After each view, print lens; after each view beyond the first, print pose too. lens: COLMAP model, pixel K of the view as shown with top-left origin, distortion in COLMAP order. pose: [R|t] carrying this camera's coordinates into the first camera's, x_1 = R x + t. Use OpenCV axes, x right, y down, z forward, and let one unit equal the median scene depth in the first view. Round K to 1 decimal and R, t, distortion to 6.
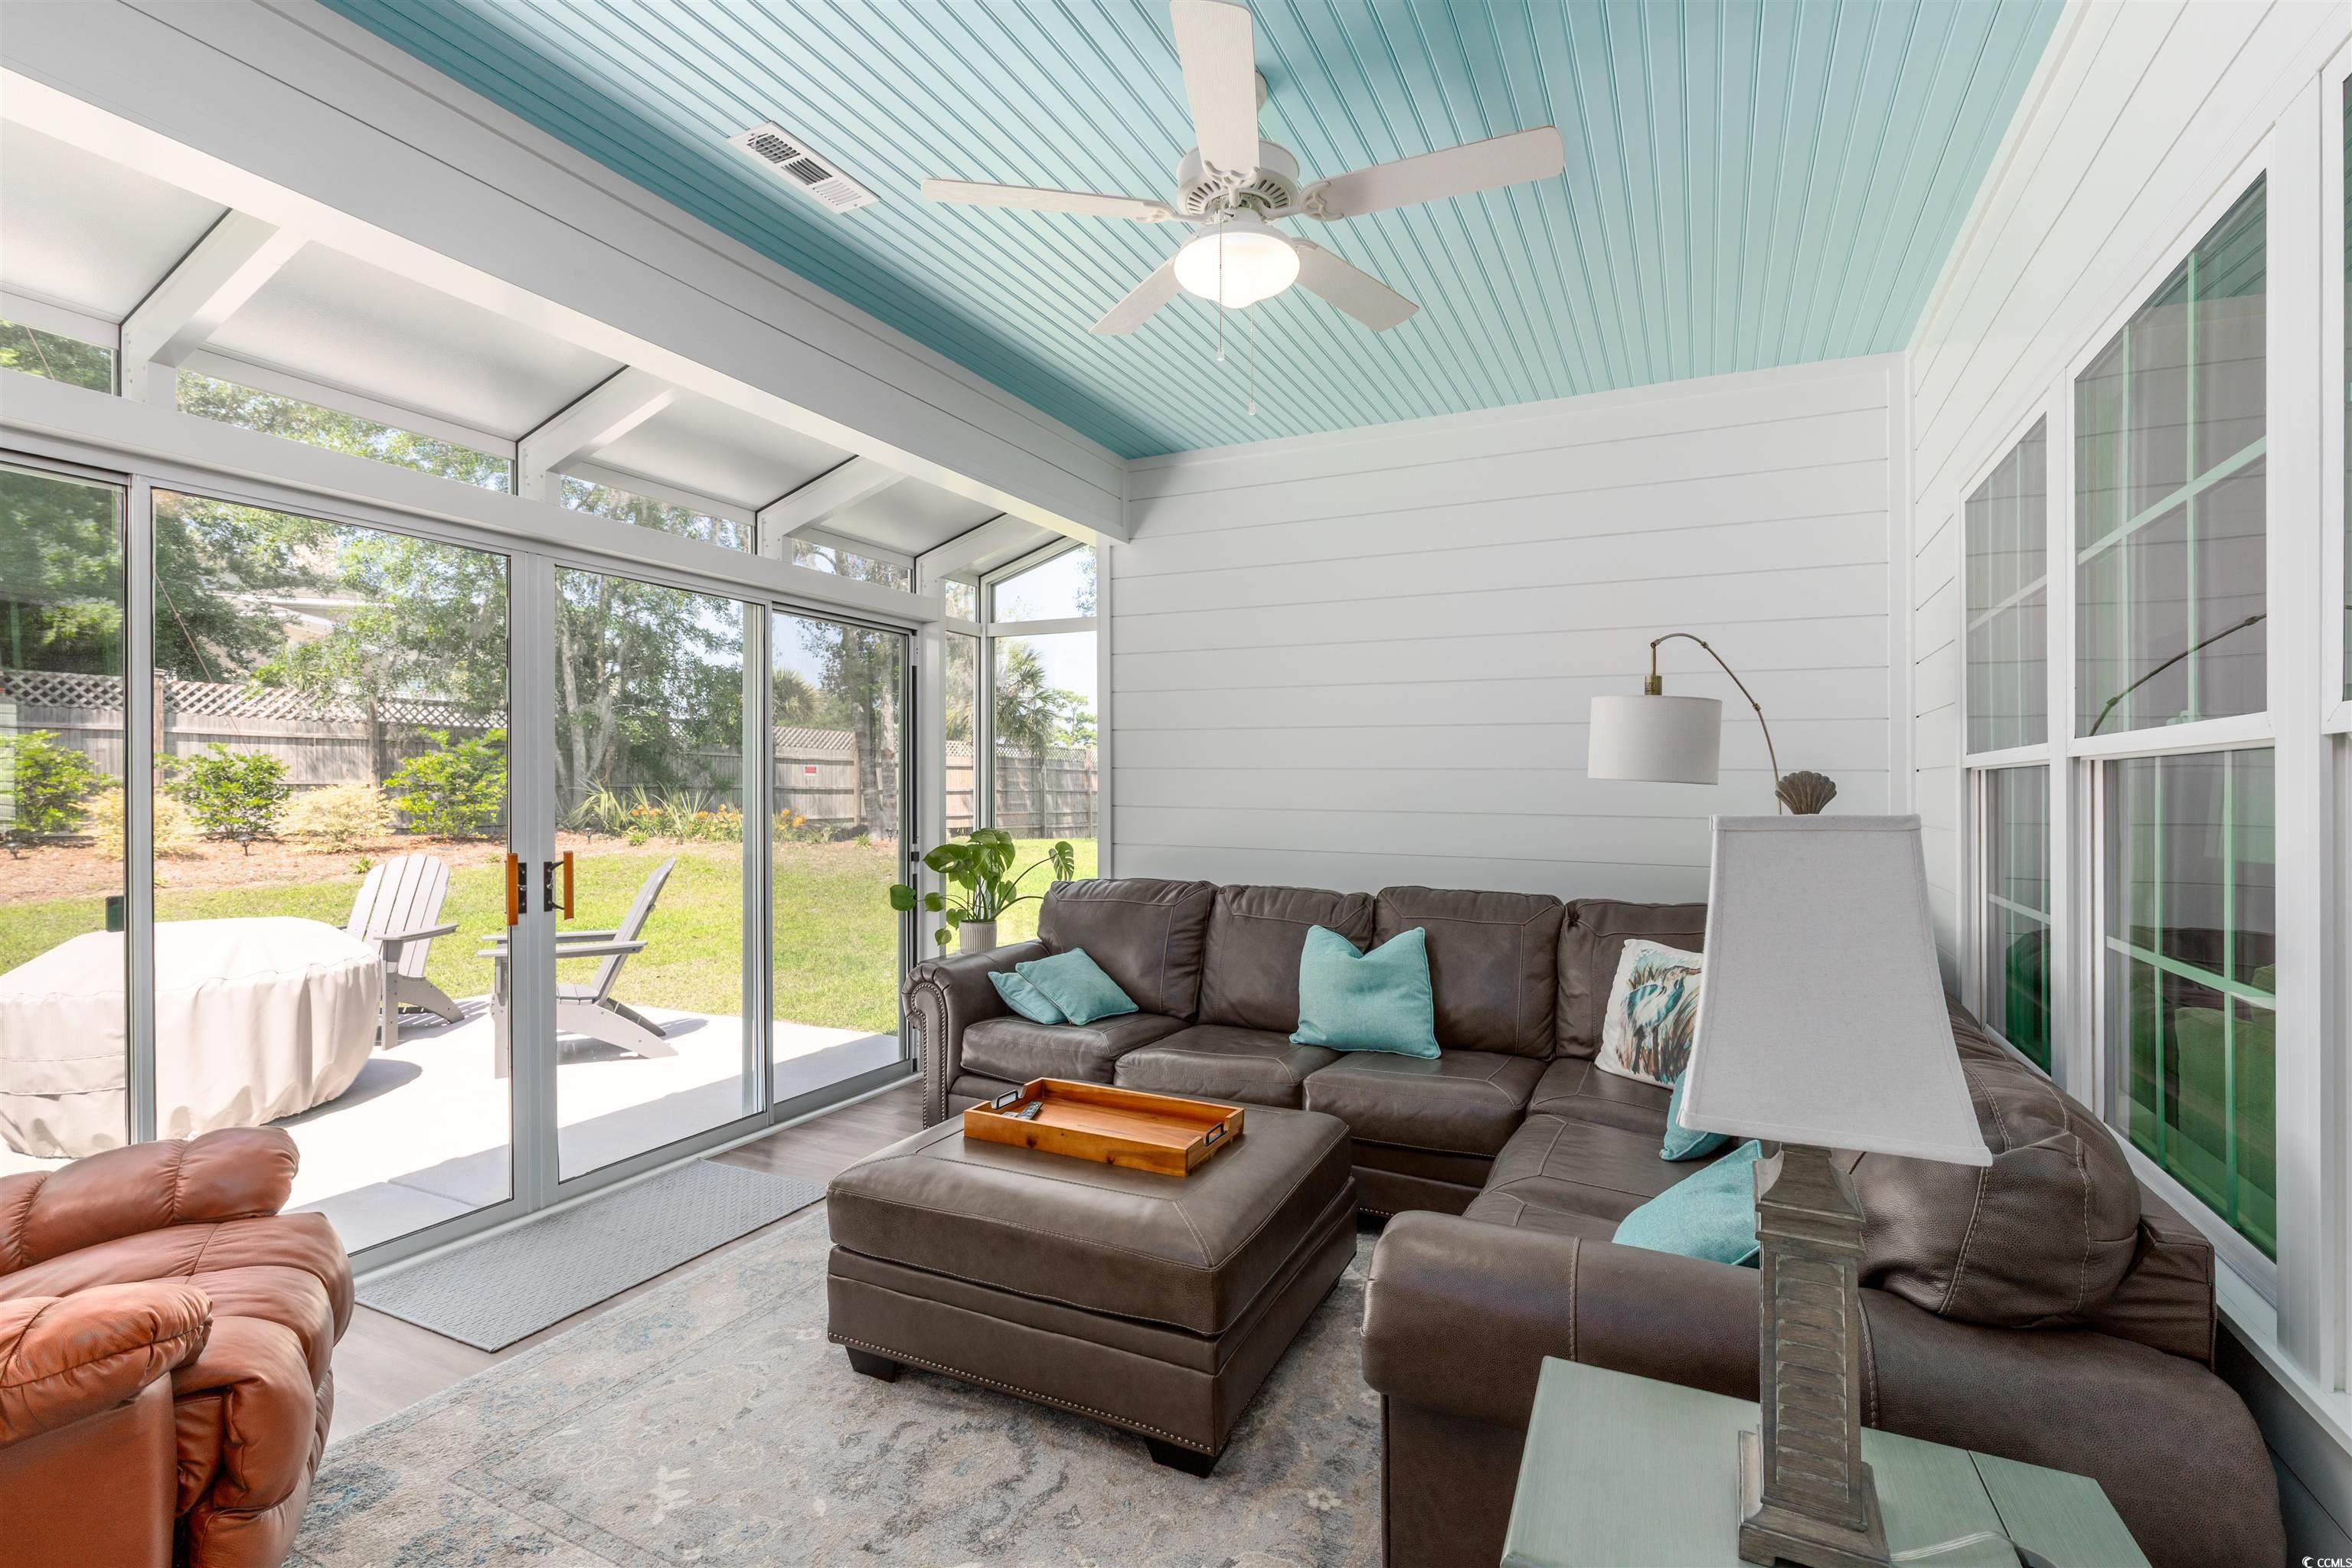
lens RADIAL K [[1061.0, 0, 1182.0], [0, 1061.0, 784.2], [0, 0, 1]] dist [0.000255, 0.002094]
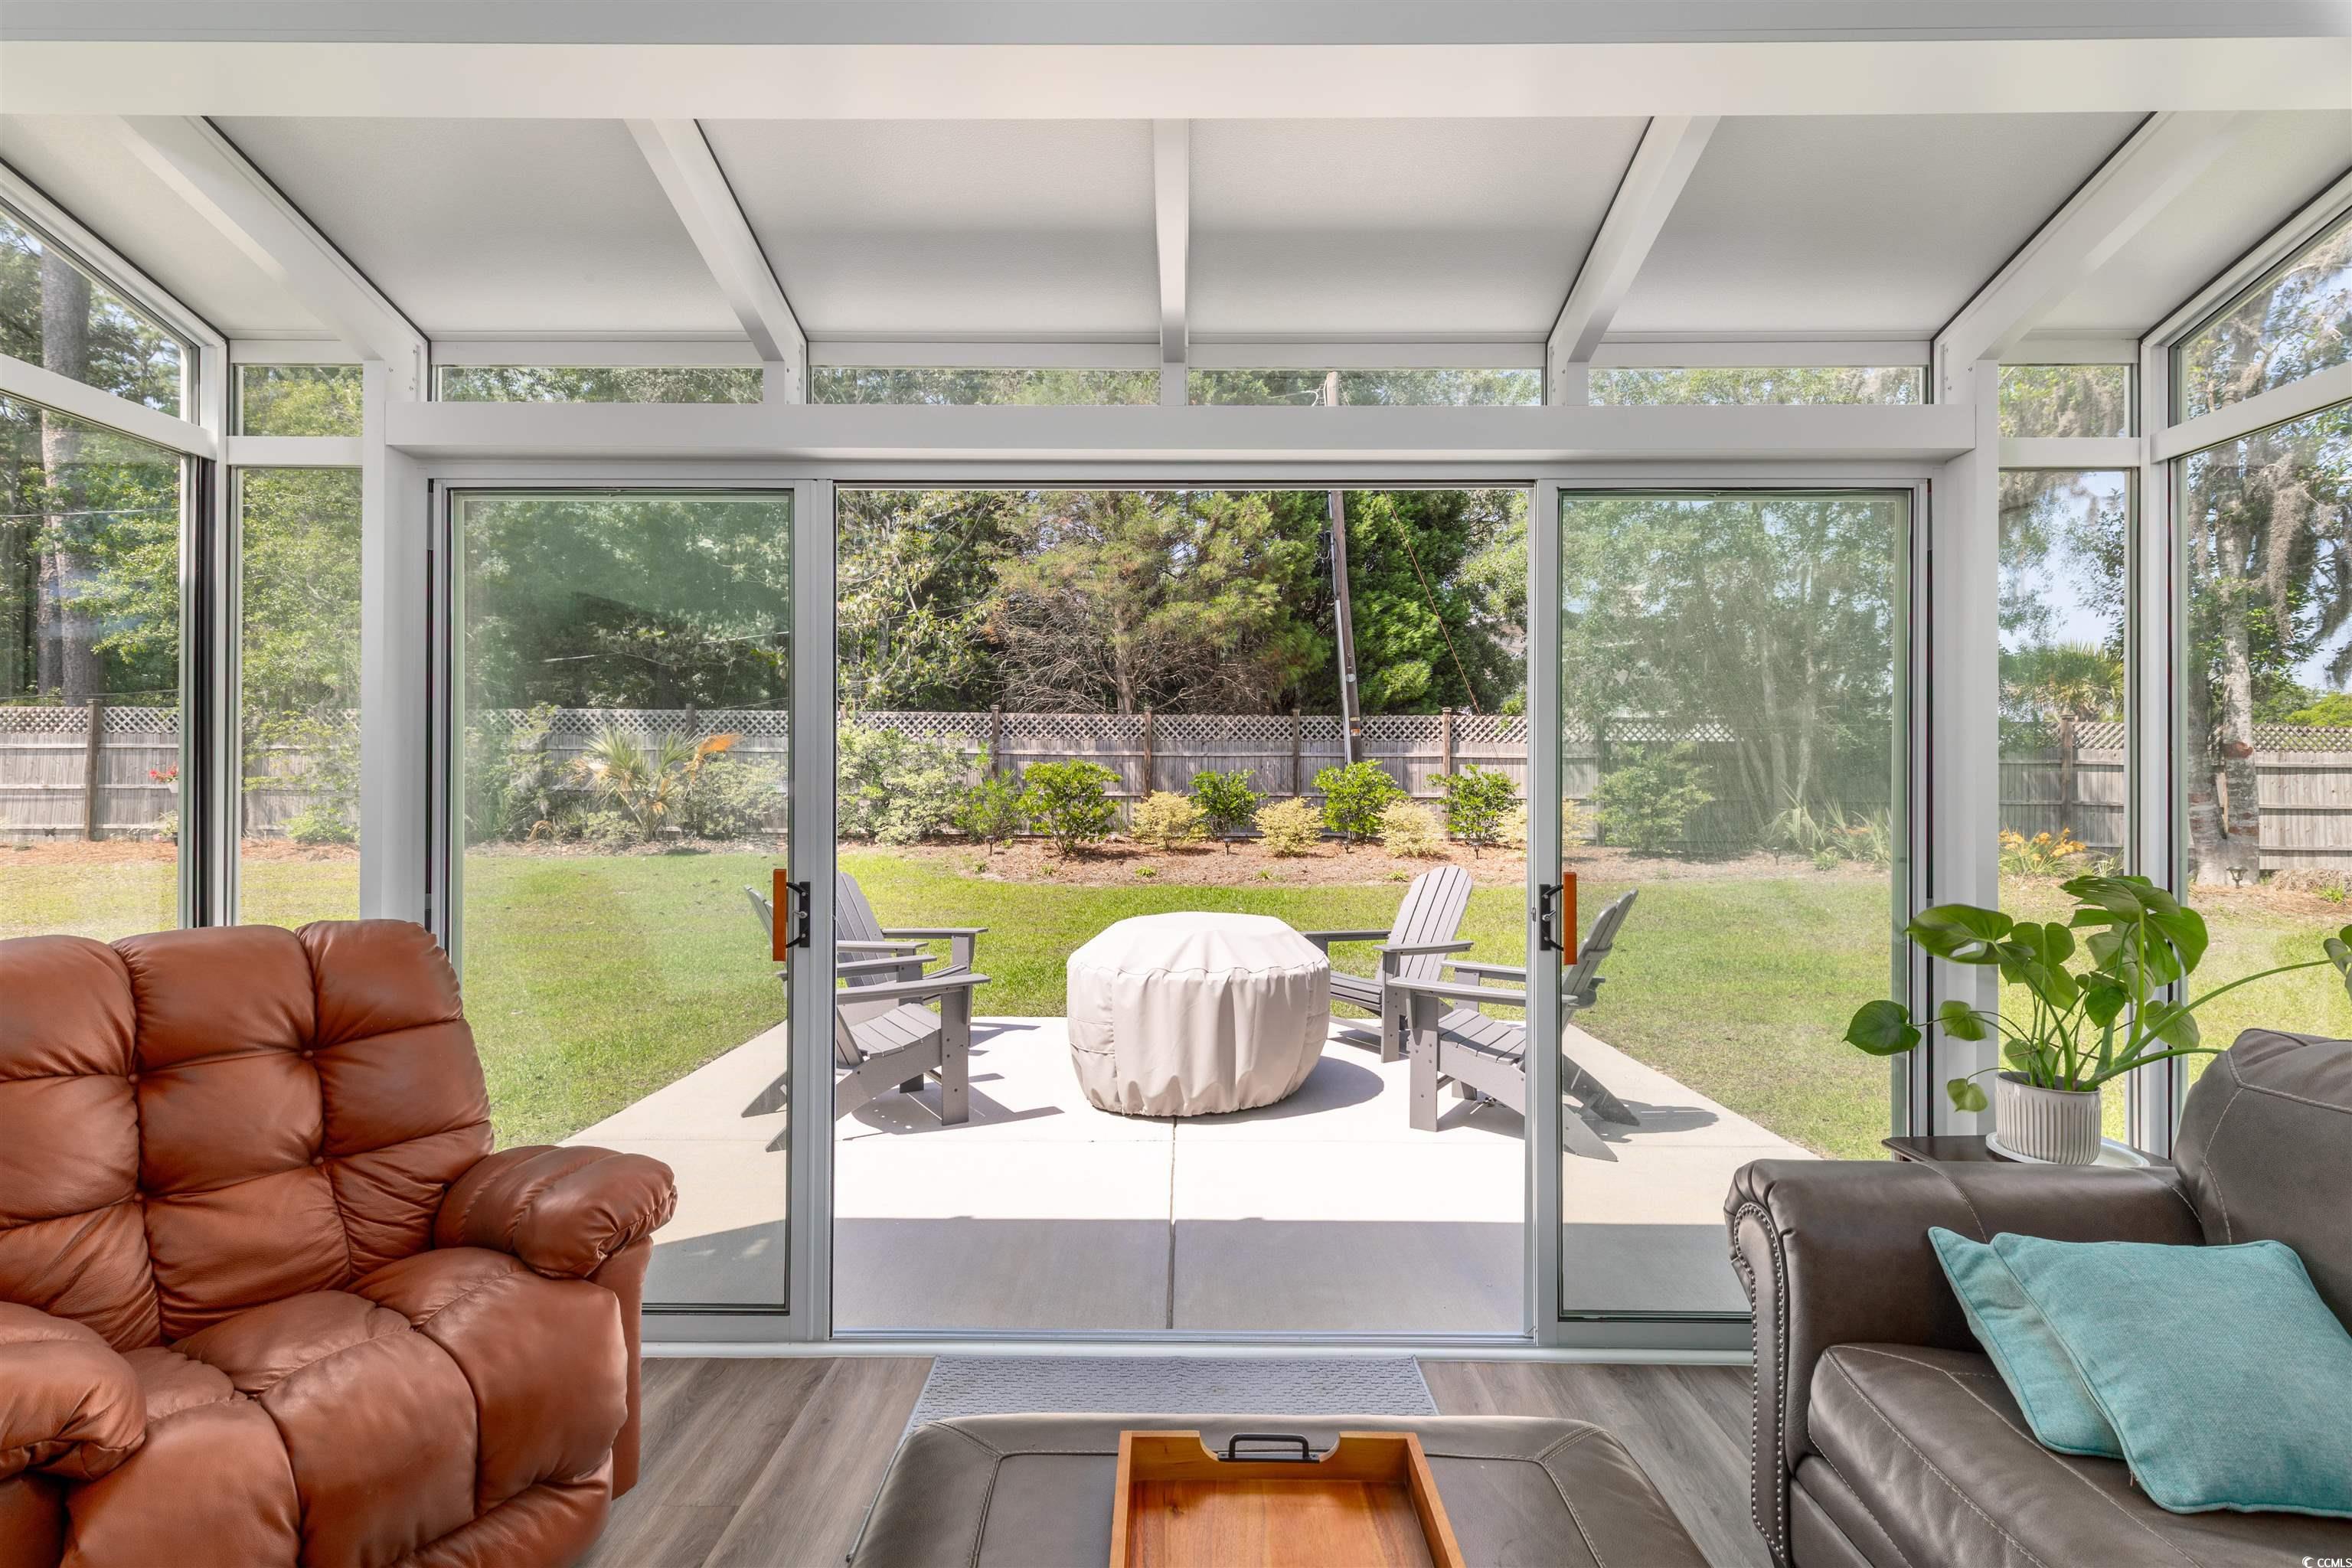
lens RADIAL K [[1061.0, 0, 1134.0], [0, 1061.0, 791.7], [0, 0, 1]] dist [0.000255, 0.002094]
pose [[0.428137, -0.007289, -0.903685, 0.036816], [-0.001339, 0.999961, -0.008700, 0.007986], [0.903713, 0.004934, 0.428110, 0.342586]]
